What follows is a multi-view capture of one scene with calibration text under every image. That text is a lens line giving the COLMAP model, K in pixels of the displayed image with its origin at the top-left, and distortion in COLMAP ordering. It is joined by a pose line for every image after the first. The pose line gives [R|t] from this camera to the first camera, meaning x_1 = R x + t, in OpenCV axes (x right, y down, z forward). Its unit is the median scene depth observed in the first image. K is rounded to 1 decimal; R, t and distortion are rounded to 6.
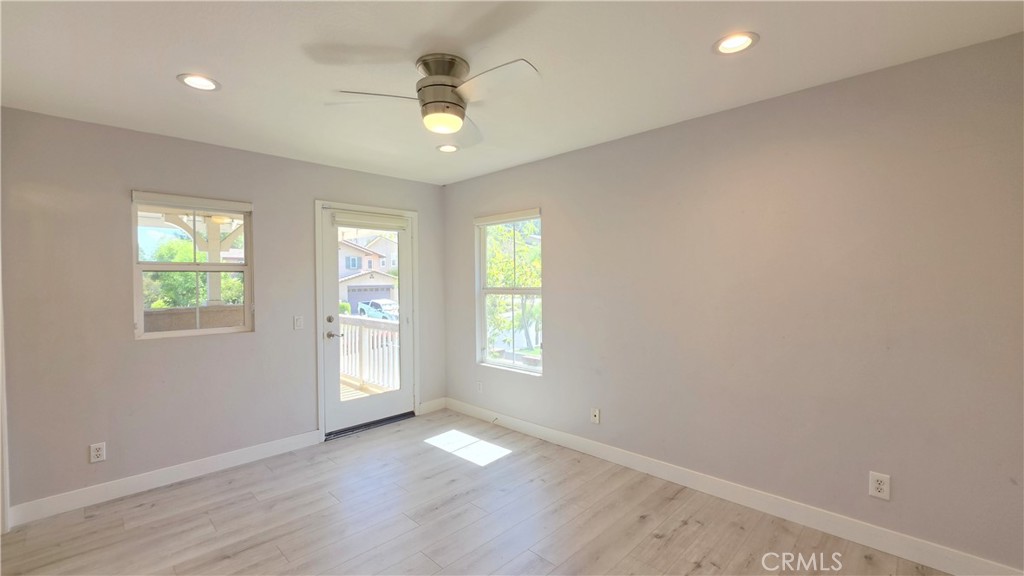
lens RADIAL K [[415.9, 0, 508.2], [0, 415.9, 282.6], [0, 0, 1]] dist [-0.000133, 0.000168]
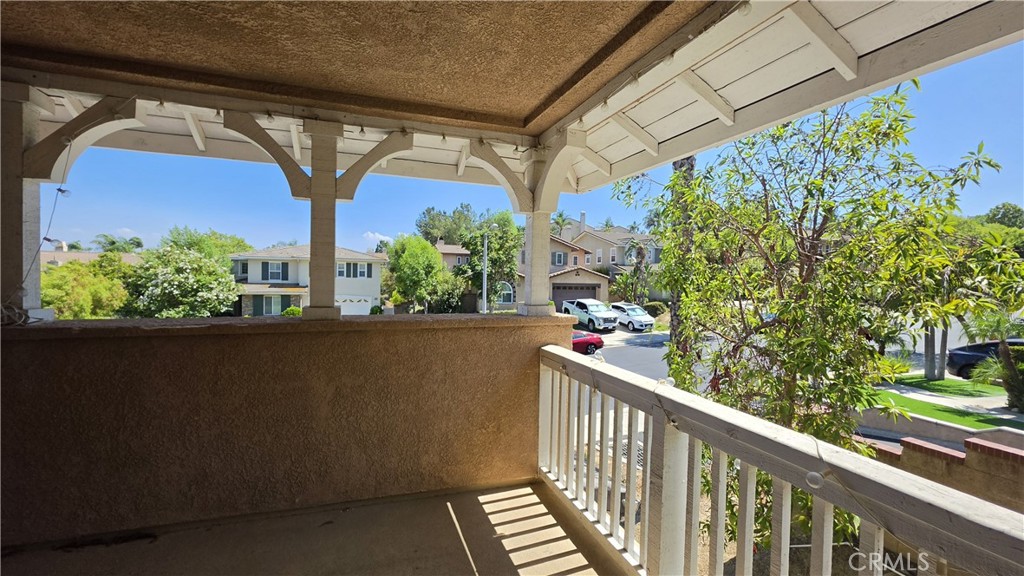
lens RADIAL K [[415.9, 0, 508.2], [0, 415.9, 282.6], [0, 0, 1]] dist [-0.000133, 0.000168]
pose [[0.892526, 0.030725, -0.449948, -0.049010], [-0.029686, 0.999515, 0.009368, 0.000844], [0.450018, 0.004996, 0.893006, 0.104355]]
